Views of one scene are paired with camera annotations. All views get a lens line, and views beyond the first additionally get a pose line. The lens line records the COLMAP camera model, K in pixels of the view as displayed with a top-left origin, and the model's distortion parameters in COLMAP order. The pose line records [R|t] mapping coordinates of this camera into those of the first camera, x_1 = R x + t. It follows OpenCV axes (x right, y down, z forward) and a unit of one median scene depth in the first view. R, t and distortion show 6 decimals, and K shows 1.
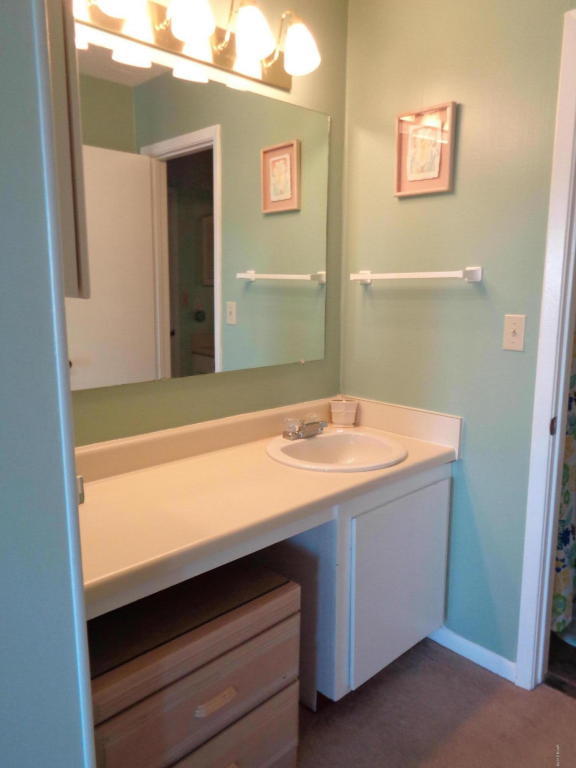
lens RADIAL K [[584.9, 0, 287.6], [0, 584.9, 384.7], [0, 0, 1]] dist [0.011861, -0.000145]
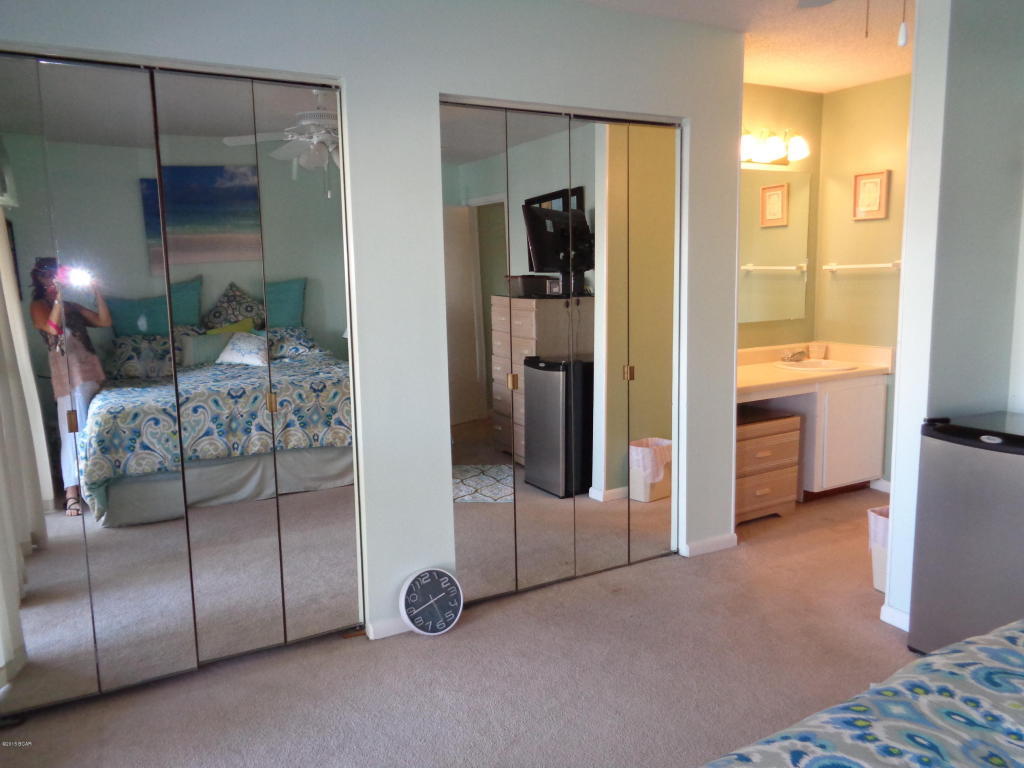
lens RADIAL K [[779.8, 0, 503.4], [0, 779.8, 383.7], [0, 0, 1]] dist [0.011861, -0.000145]
pose [[0.967444, 0.009787, -0.252895, -0.223387], [-0.015734, 0.999645, -0.021504, 0.225095], [0.252594, 0.024783, 0.967255, -1.482400]]
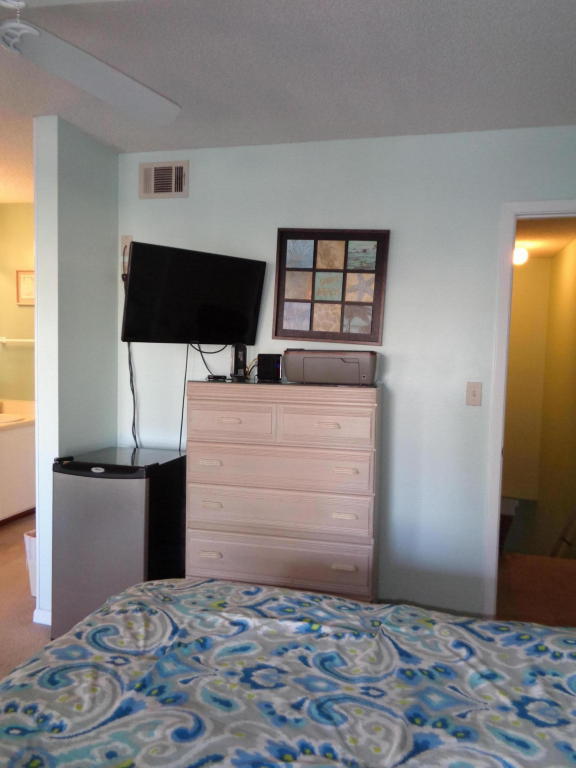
lens RADIAL K [[584.9, 0, 295.7], [0, 584.9, 385.8], [0, 0, 1]] dist [0.011861, -0.000145]
pose [[0.848464, -0.020956, 0.528837, -0.098456], [0.067540, 0.995333, -0.068920, 0.209096], [-0.524925, 0.094194, 0.845920, -1.414821]]
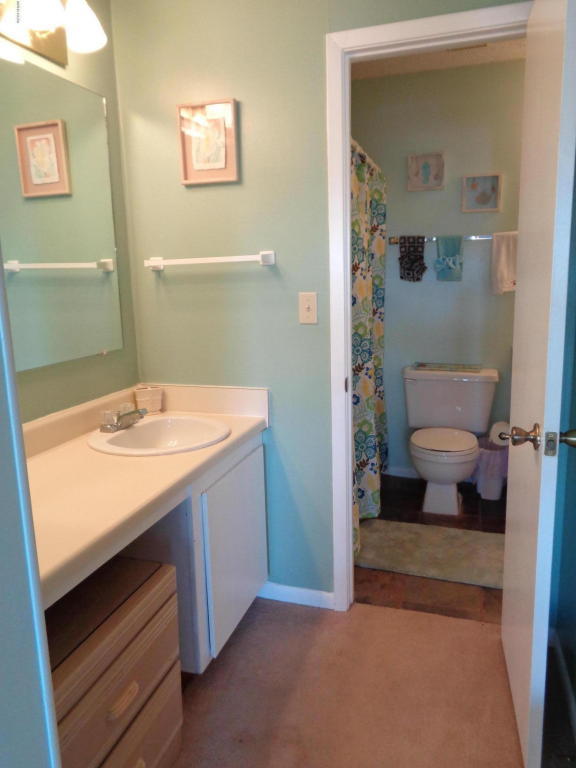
lens RADIAL K [[584.9, 0, 285.8], [0, 584.9, 383.7], [0, 0, 1]] dist [0.011861, -0.000145]
pose [[0.879040, -0.112357, 0.463320, -0.180546], [0.109376, 0.993439, 0.033397, 0.013773], [-0.464032, 0.021319, 0.885562, 0.008022]]
